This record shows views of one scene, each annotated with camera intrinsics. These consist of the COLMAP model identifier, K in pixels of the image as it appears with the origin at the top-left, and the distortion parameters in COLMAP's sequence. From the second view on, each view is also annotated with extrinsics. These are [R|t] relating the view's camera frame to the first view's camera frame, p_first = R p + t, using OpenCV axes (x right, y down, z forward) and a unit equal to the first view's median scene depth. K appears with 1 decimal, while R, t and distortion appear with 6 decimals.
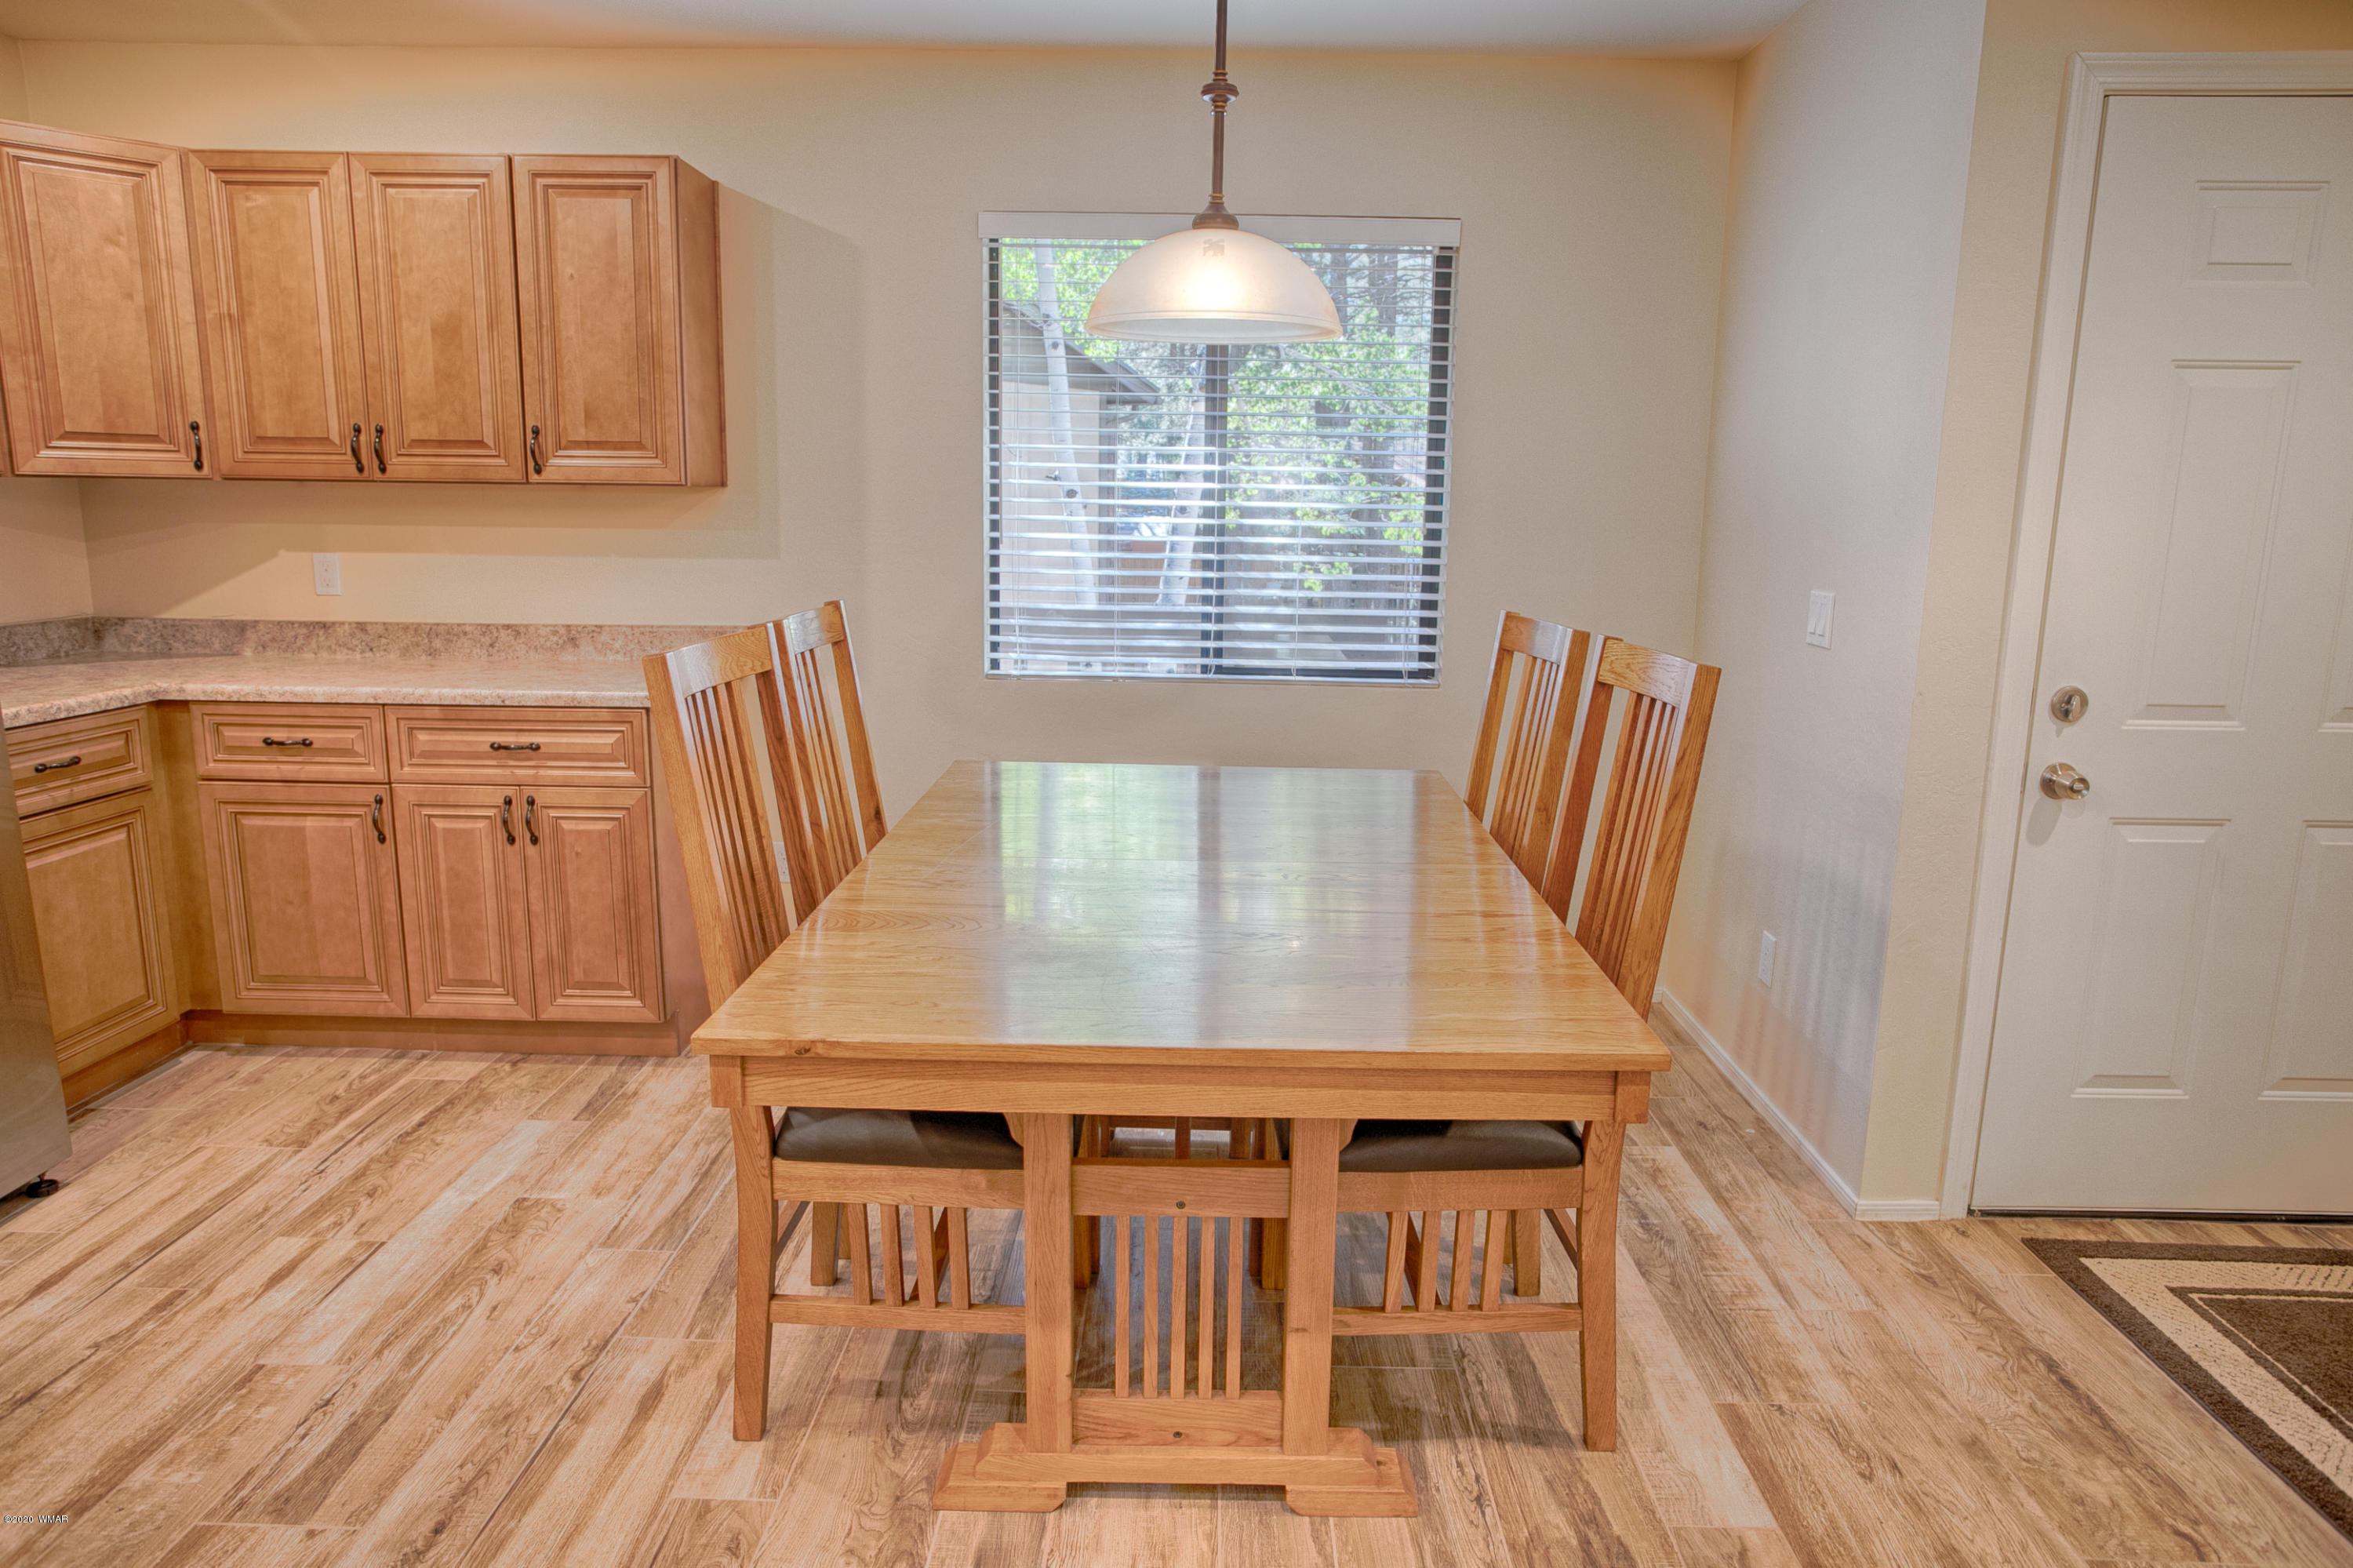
lens RADIAL K [[1459.0, 0, 1172.7], [0, 1459.0, 772.2], [0, 0, 1]] dist [-0.056213, 0.047164]
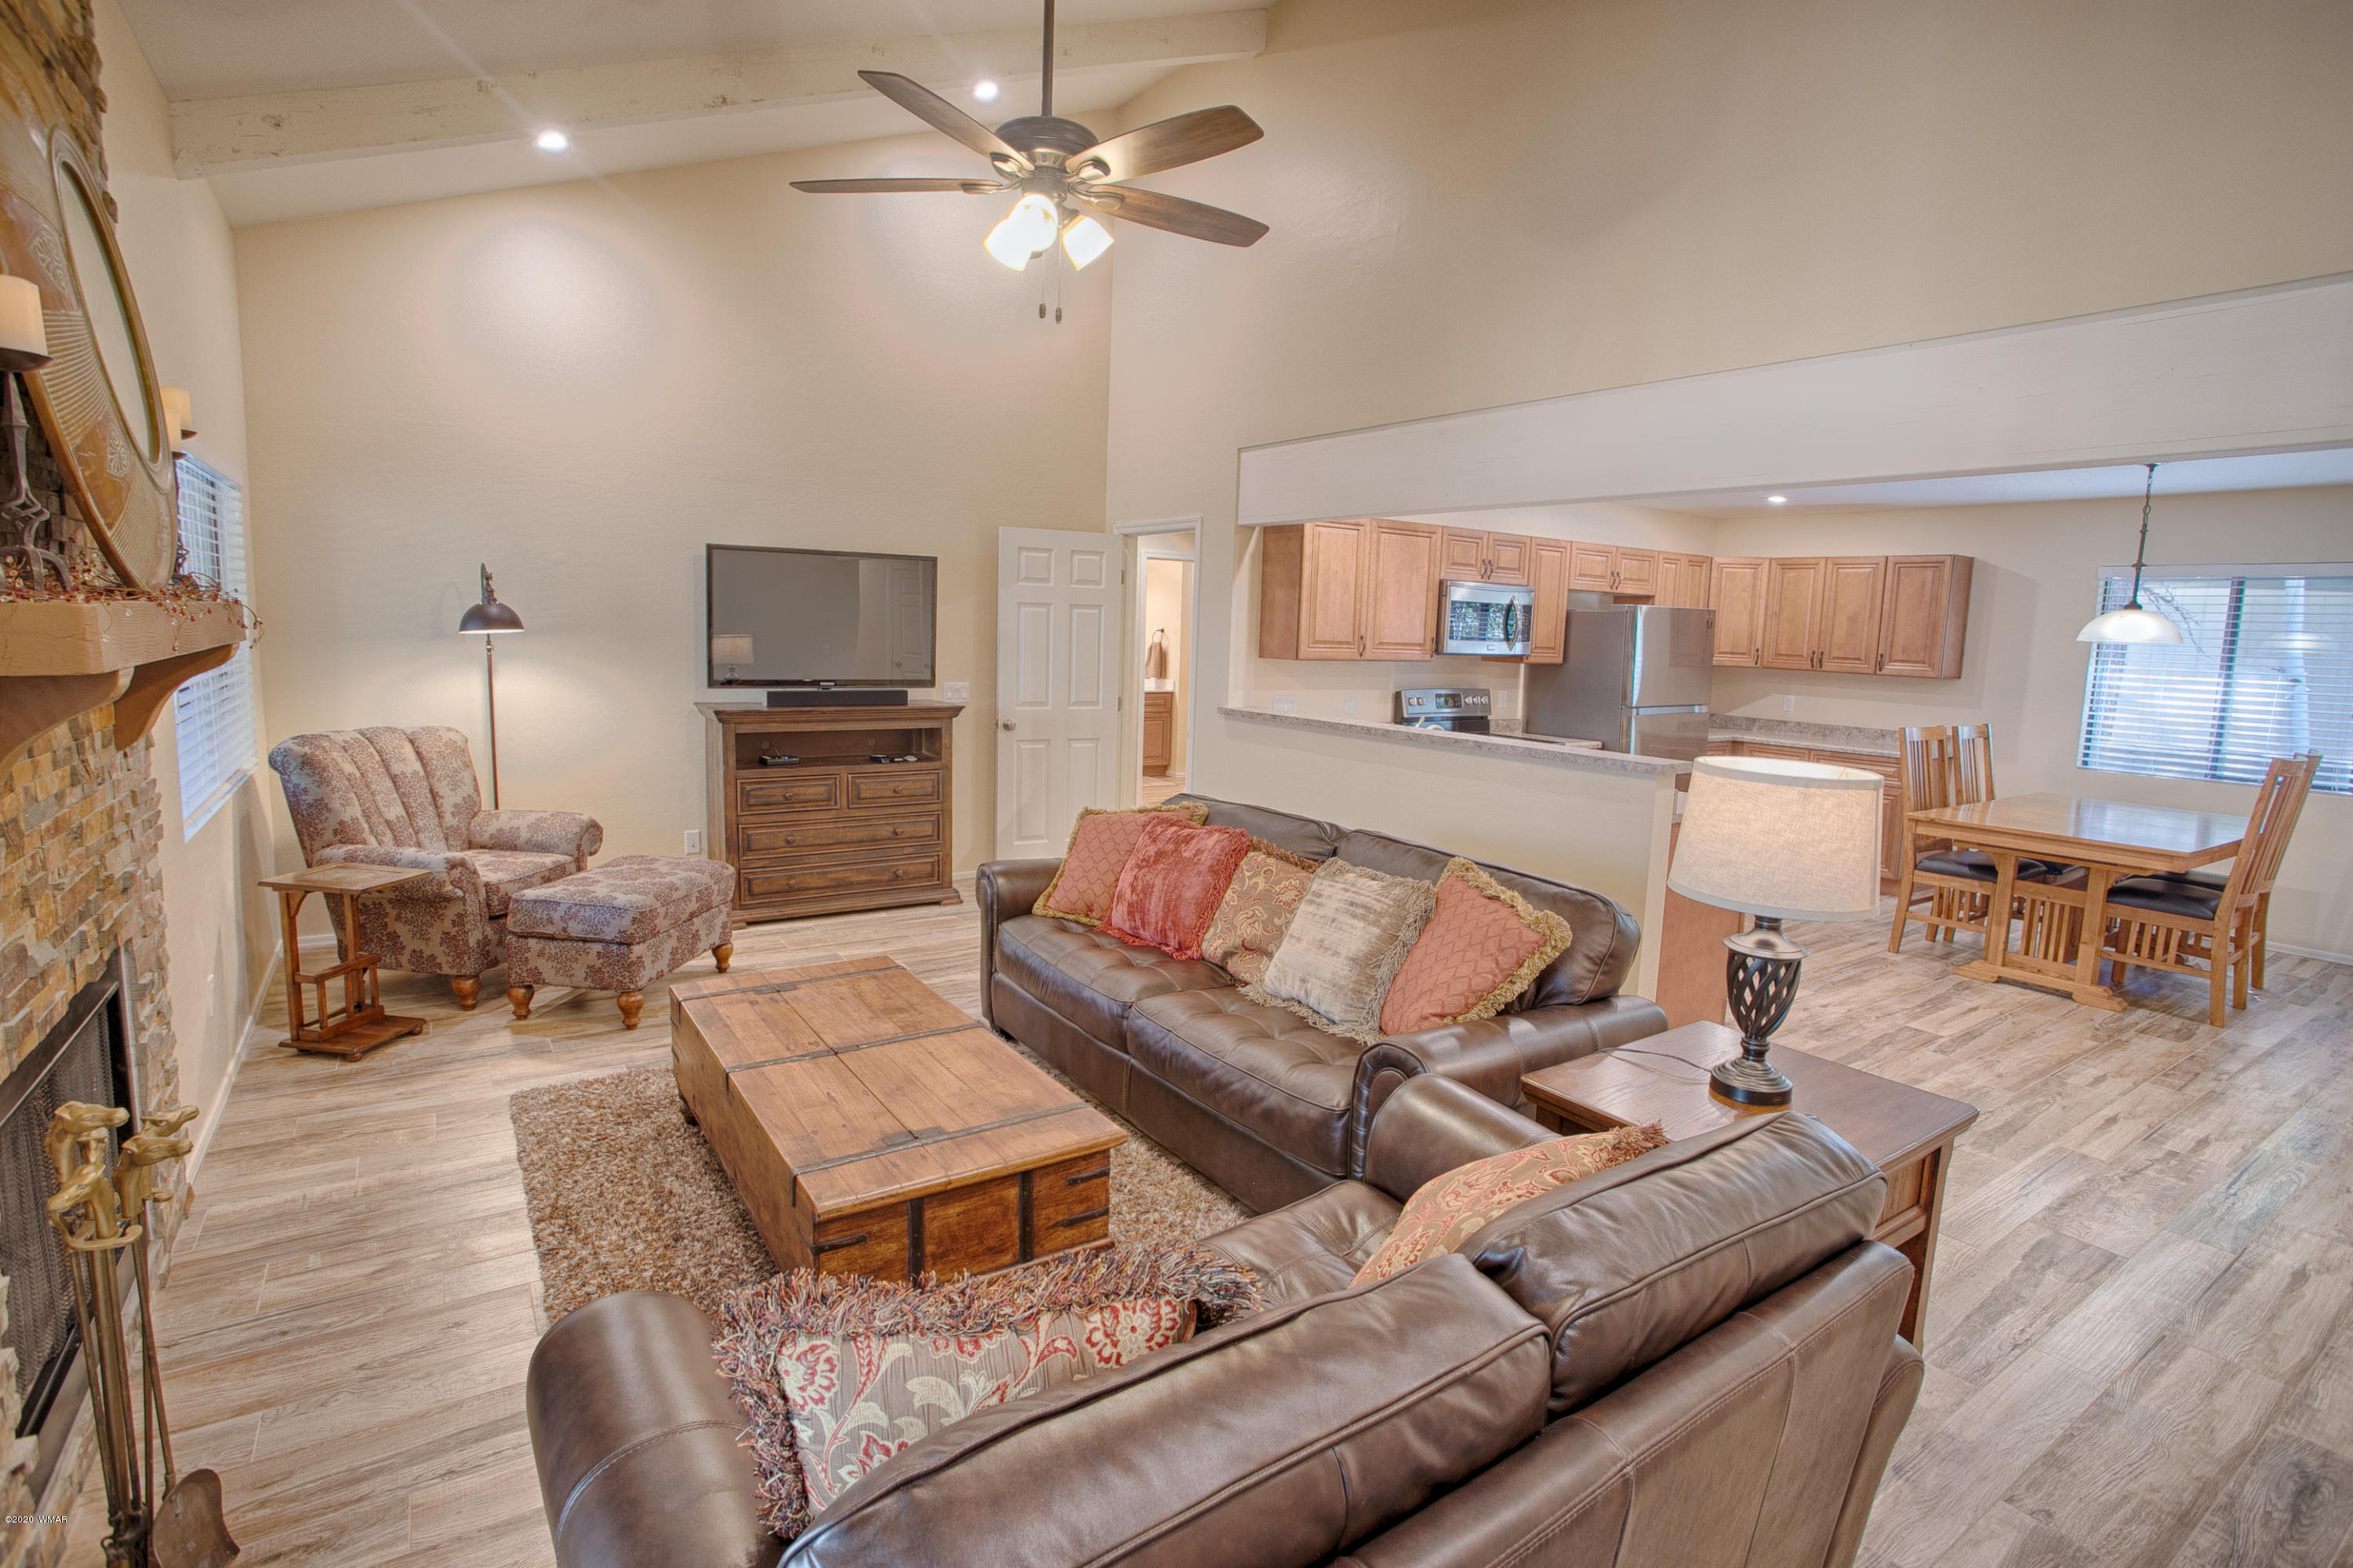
lens RADIAL K [[1134.2, 0, 1163.9], [0, 1134.2, 770.8], [0, 0, 1]] dist [-0.069489, 0.025699]
pose [[0.571962, 0.106726, -0.813308, 0.506987], [-0.174302, 0.984670, 0.006634, 0.200656], [0.801548, 0.137967, 0.581796, -1.279329]]
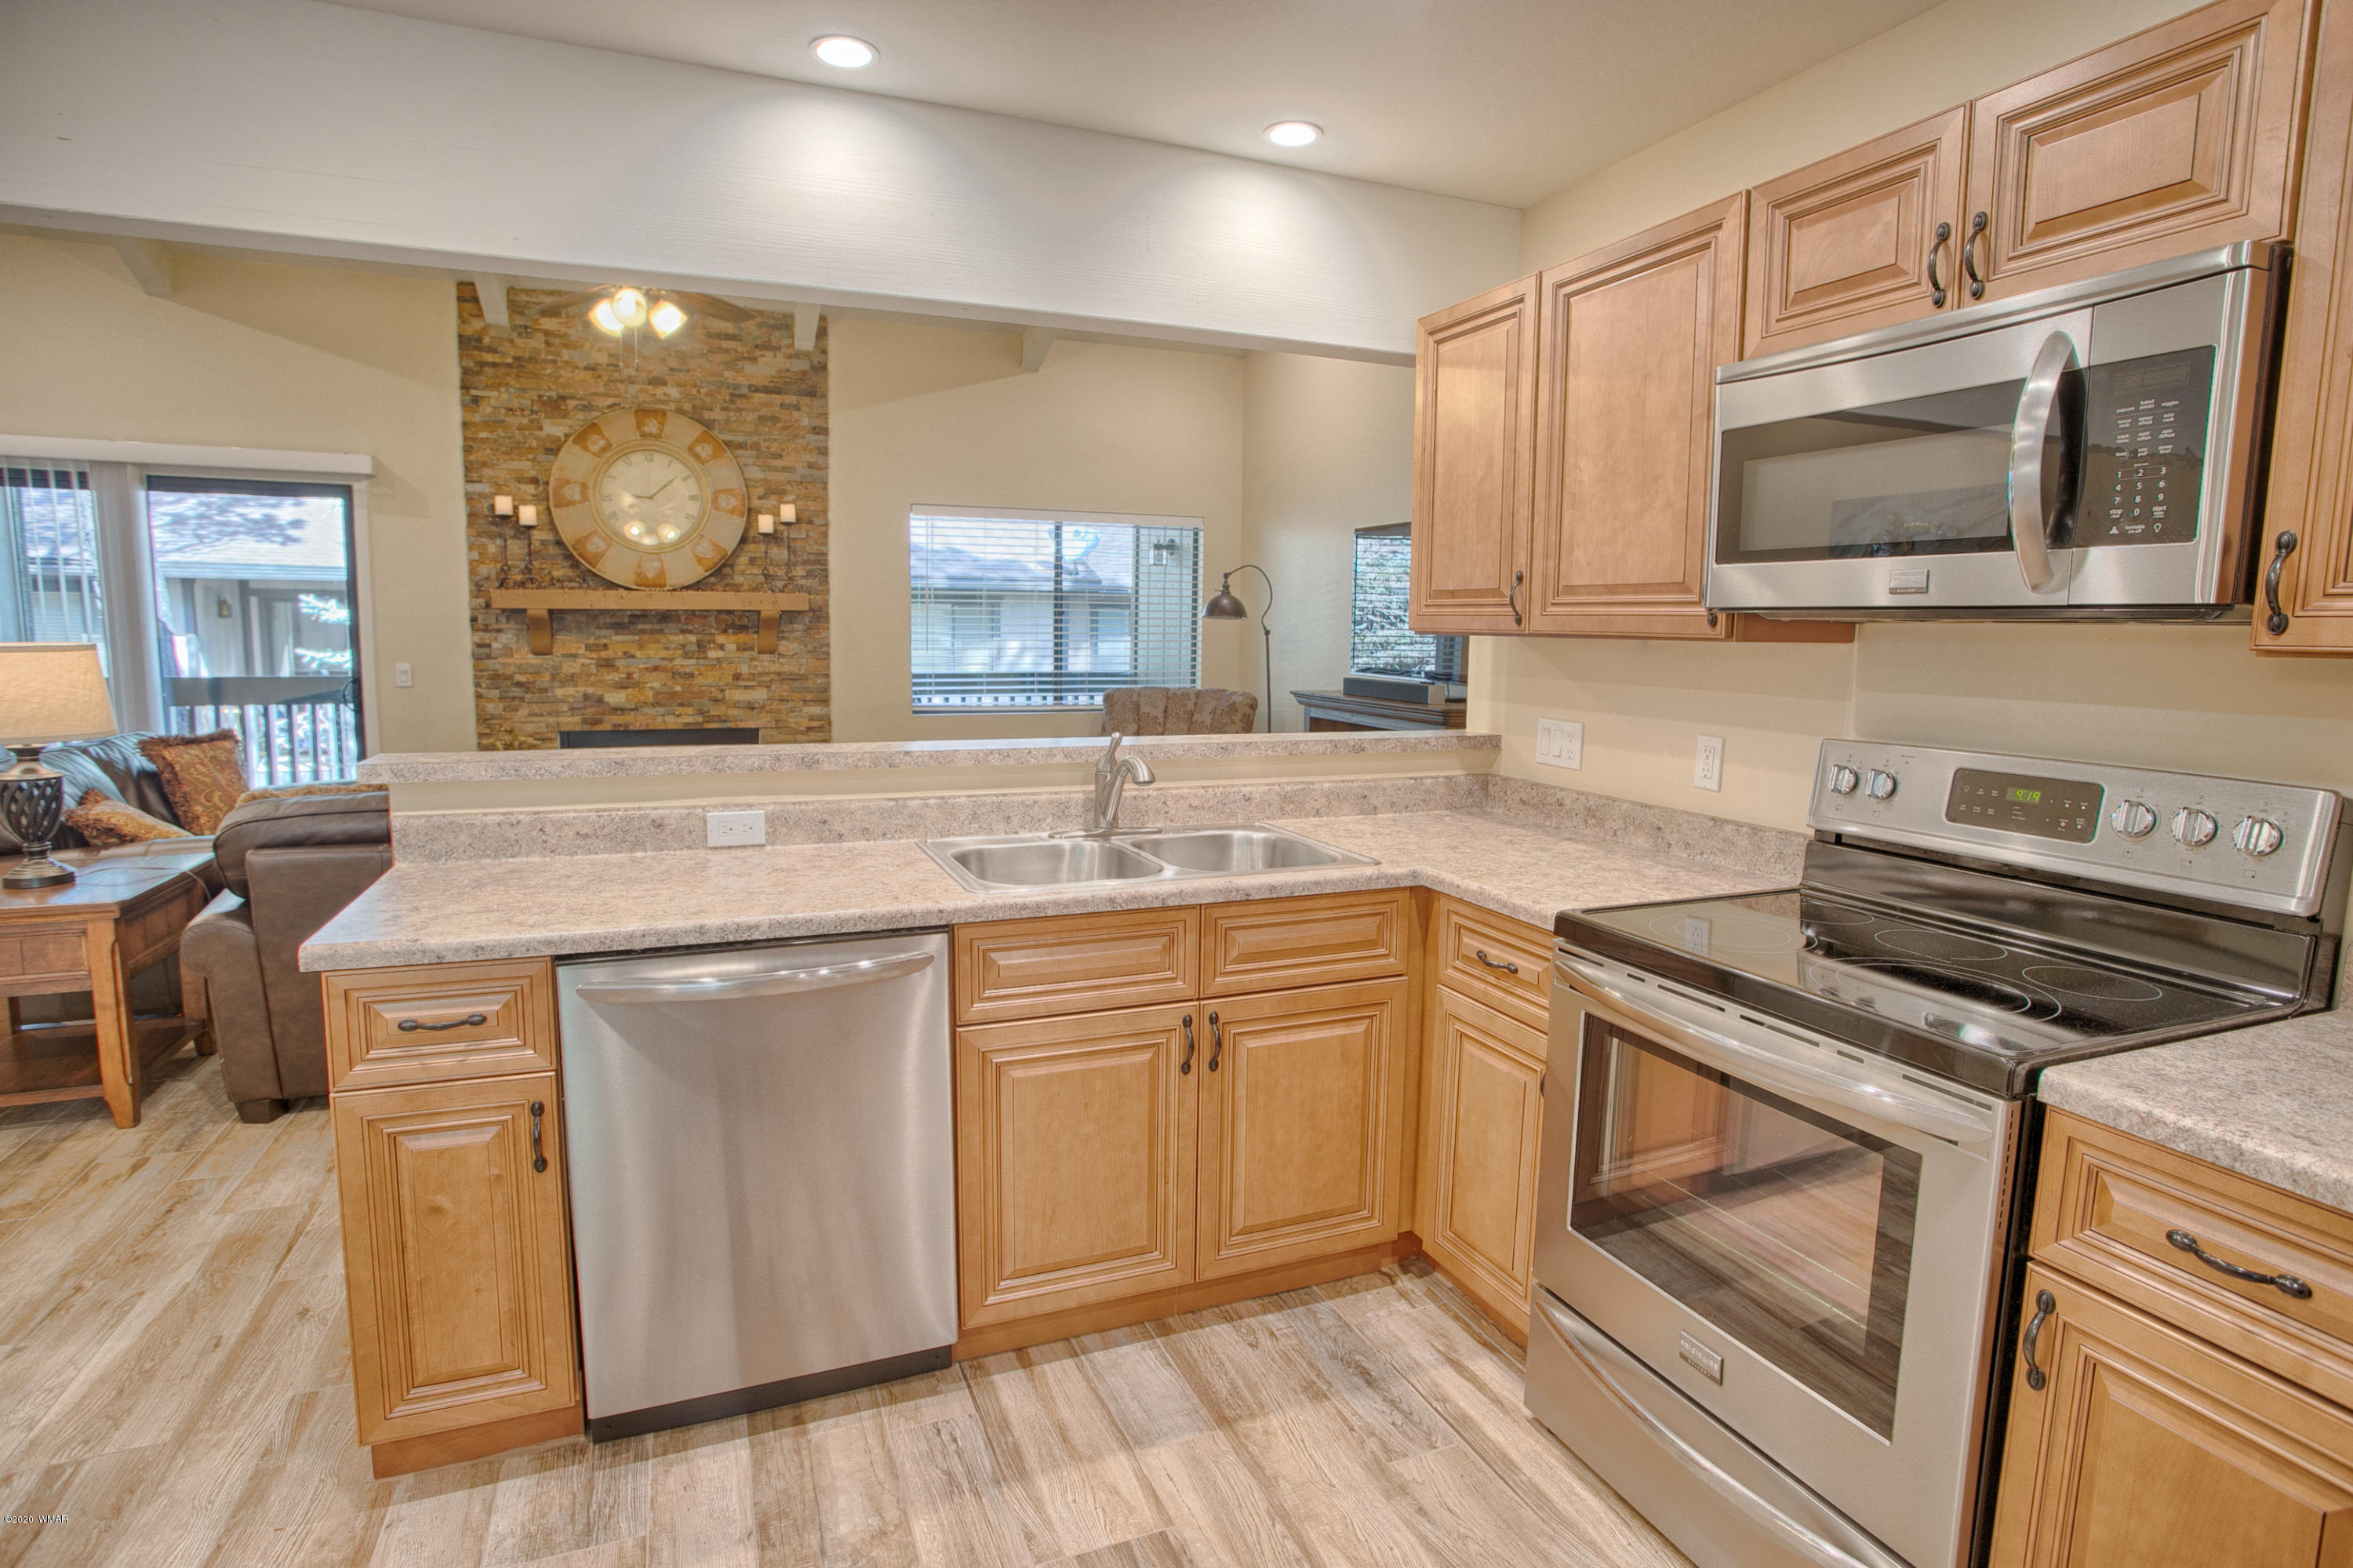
lens RADIAL K [[1203.5, 0, 1180.9], [0, 1203.5, 772.2], [0, 0, 1]] dist [-0.073327, 0.030691]
pose [[-0.914510, 0.020507, -0.404042, -0.303226], [-0.103080, 0.953941, 0.281728, -0.126750], [0.391210, 0.299292, -0.870275, 0.621366]]
